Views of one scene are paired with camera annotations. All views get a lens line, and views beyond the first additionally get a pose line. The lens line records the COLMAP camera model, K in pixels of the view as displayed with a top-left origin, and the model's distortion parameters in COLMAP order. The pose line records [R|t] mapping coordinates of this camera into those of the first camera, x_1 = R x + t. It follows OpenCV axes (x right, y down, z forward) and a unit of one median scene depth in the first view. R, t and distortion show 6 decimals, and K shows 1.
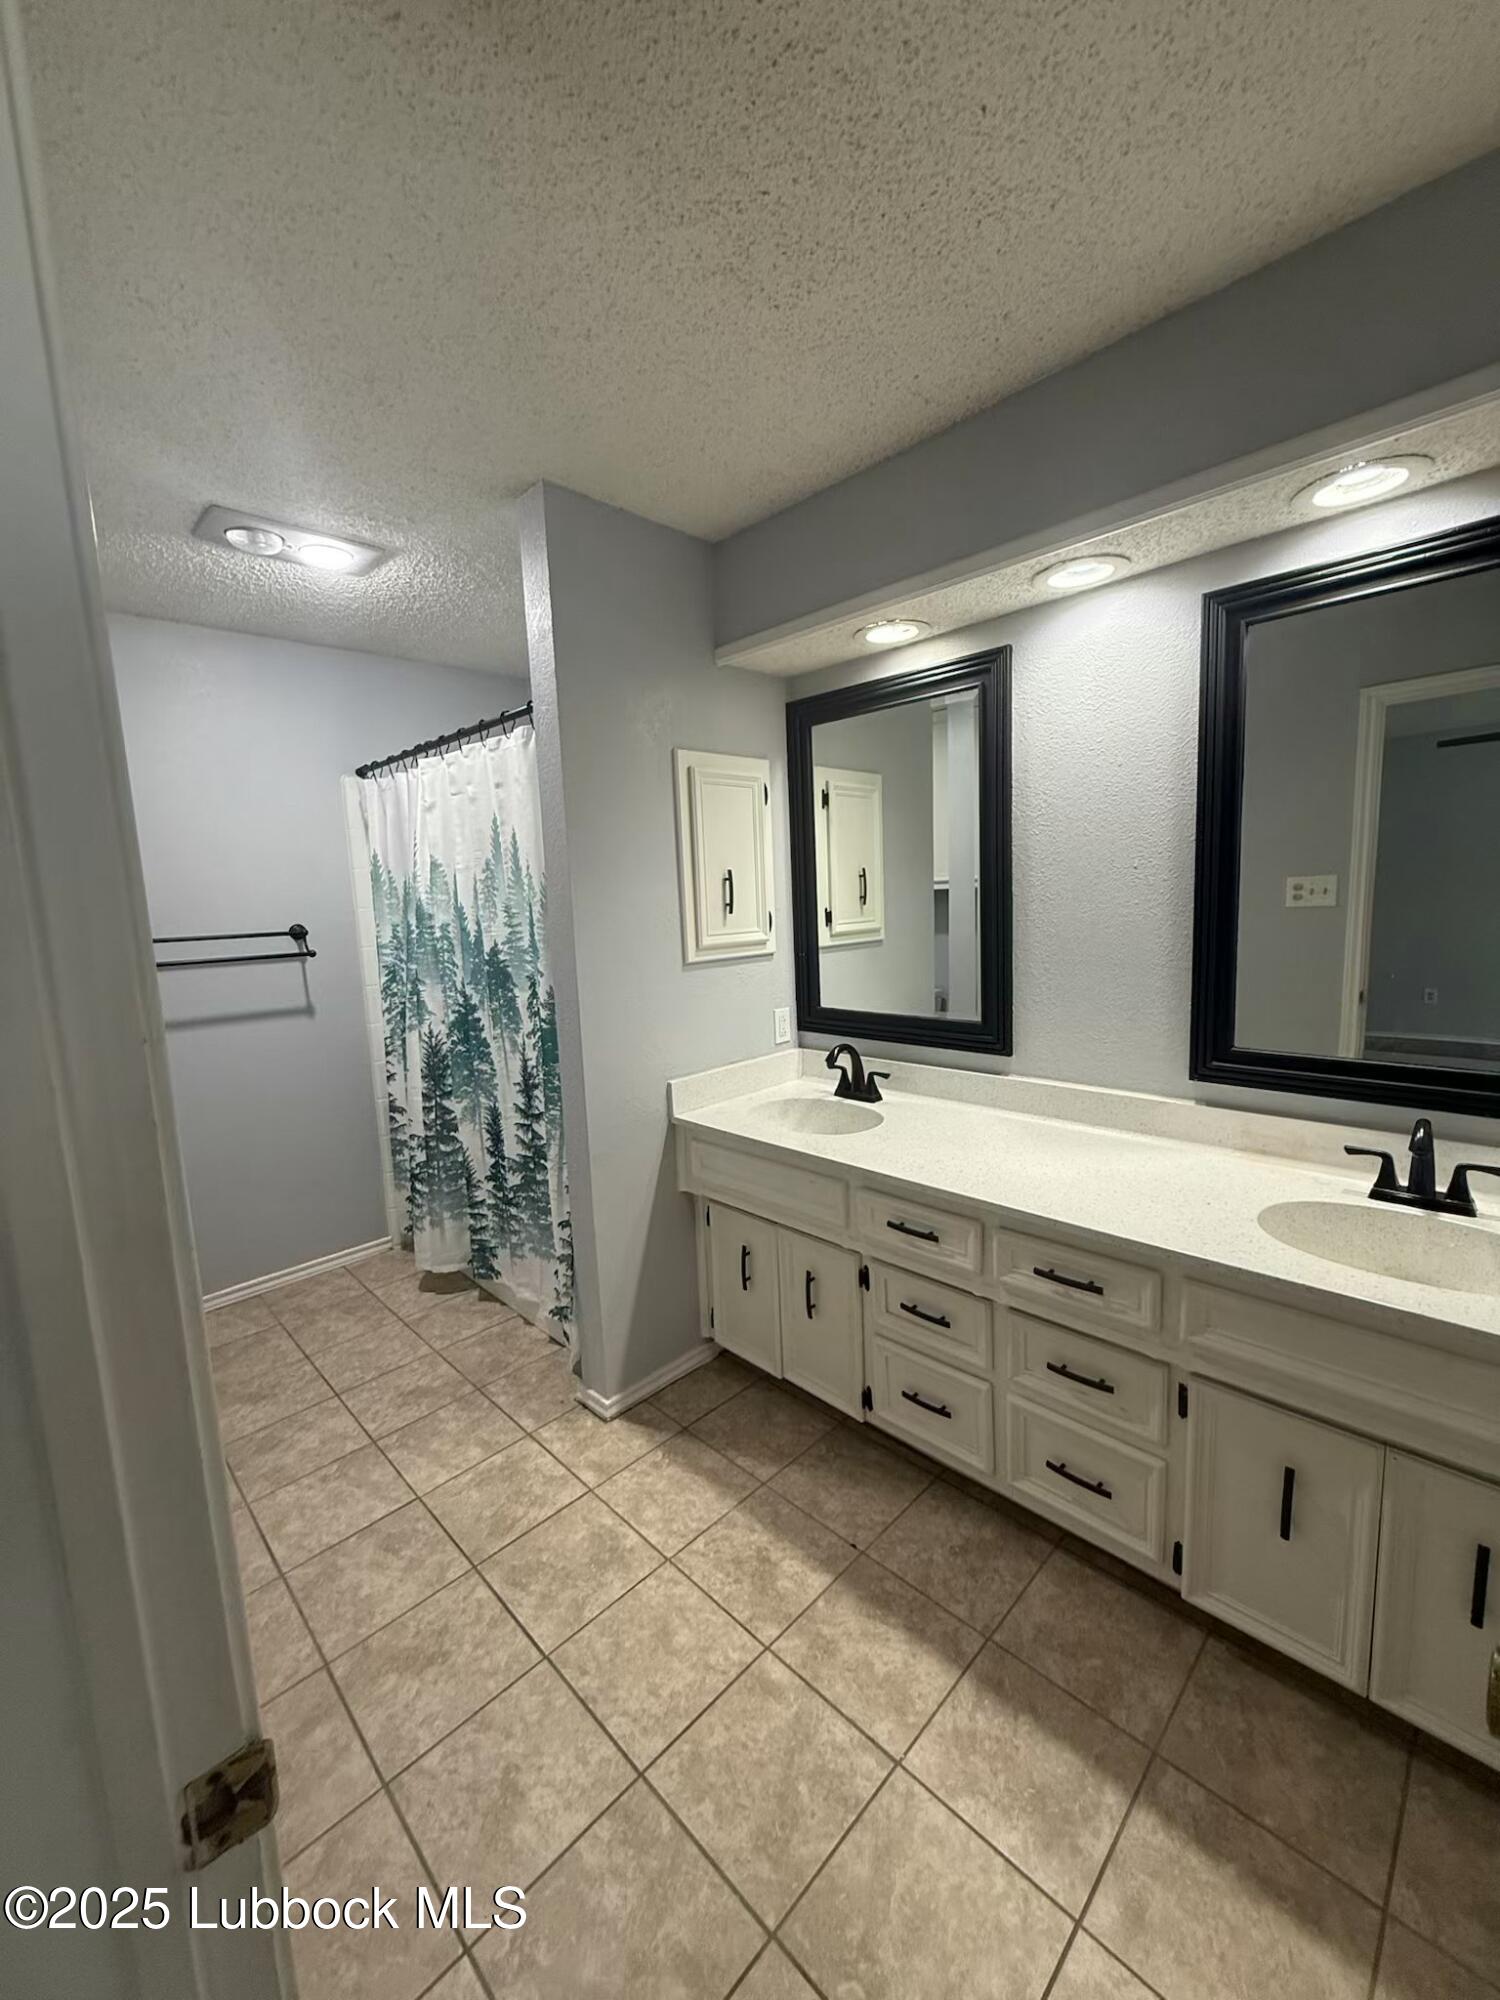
lens RADIAL K [[795.3, 0, 754.4], [0, 795.3, 994.5], [0, 0, 1]] dist [-0.000217, -0.000007]
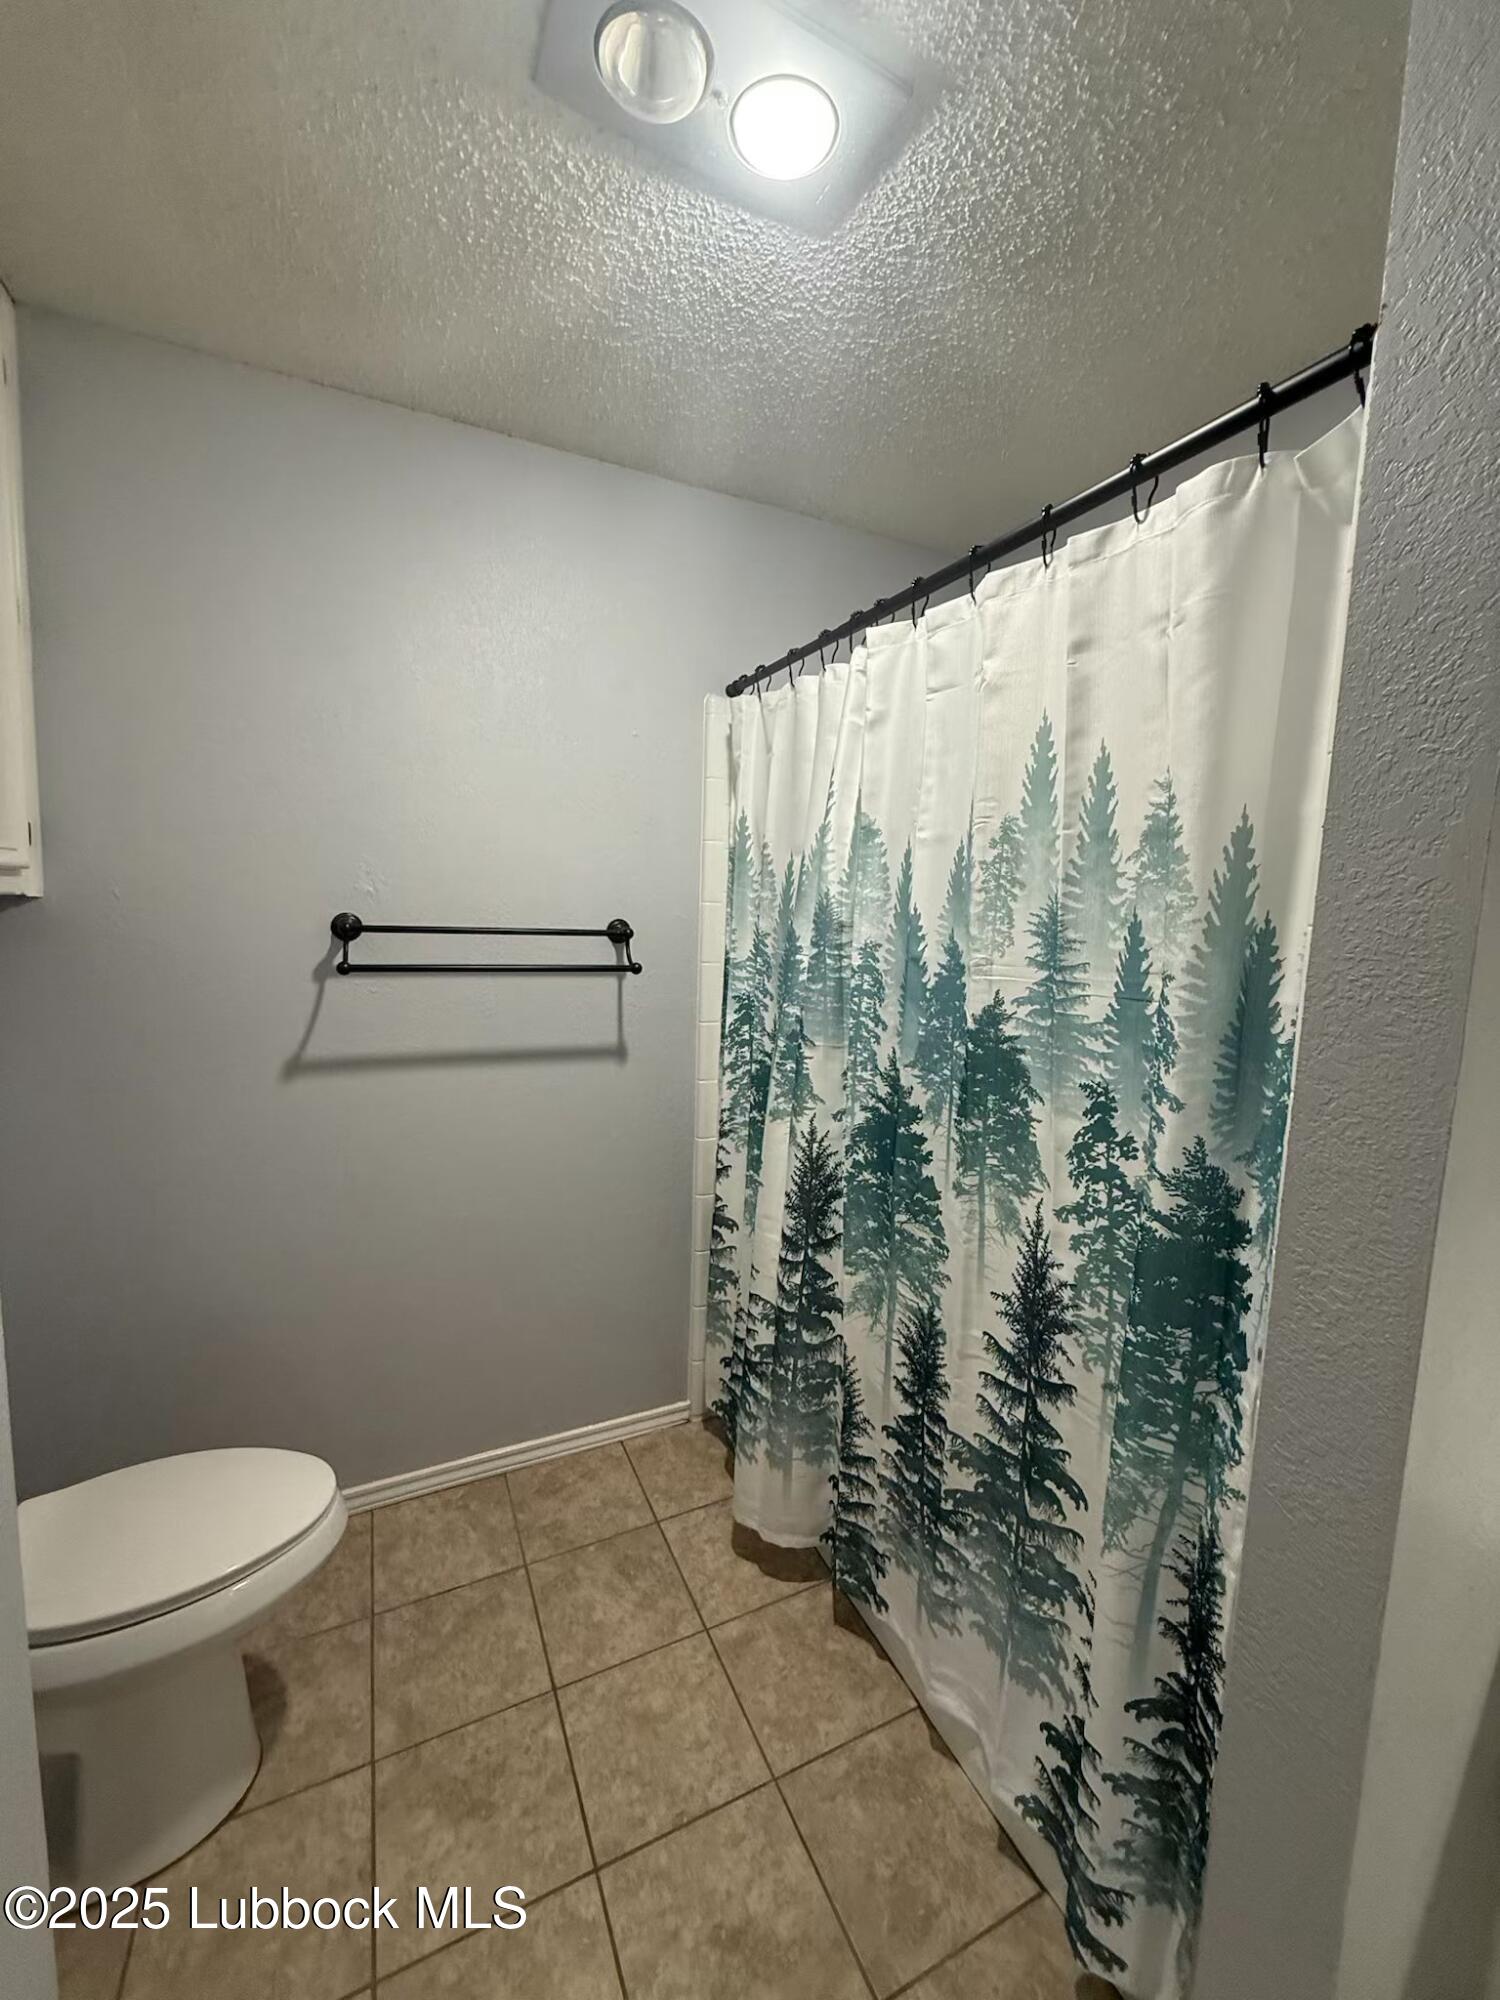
lens RADIAL K [[795.3, 0, 754.4], [0, 795.3, 994.5], [0, 0, 1]] dist [-0.000217, -0.000007]
pose [[0.942360, 0.109984, -0.316007, -0.287078], [-0.114086, 0.993455, 0.005550, -0.048413], [0.314550, 0.030822, 0.948741, 0.466422]]
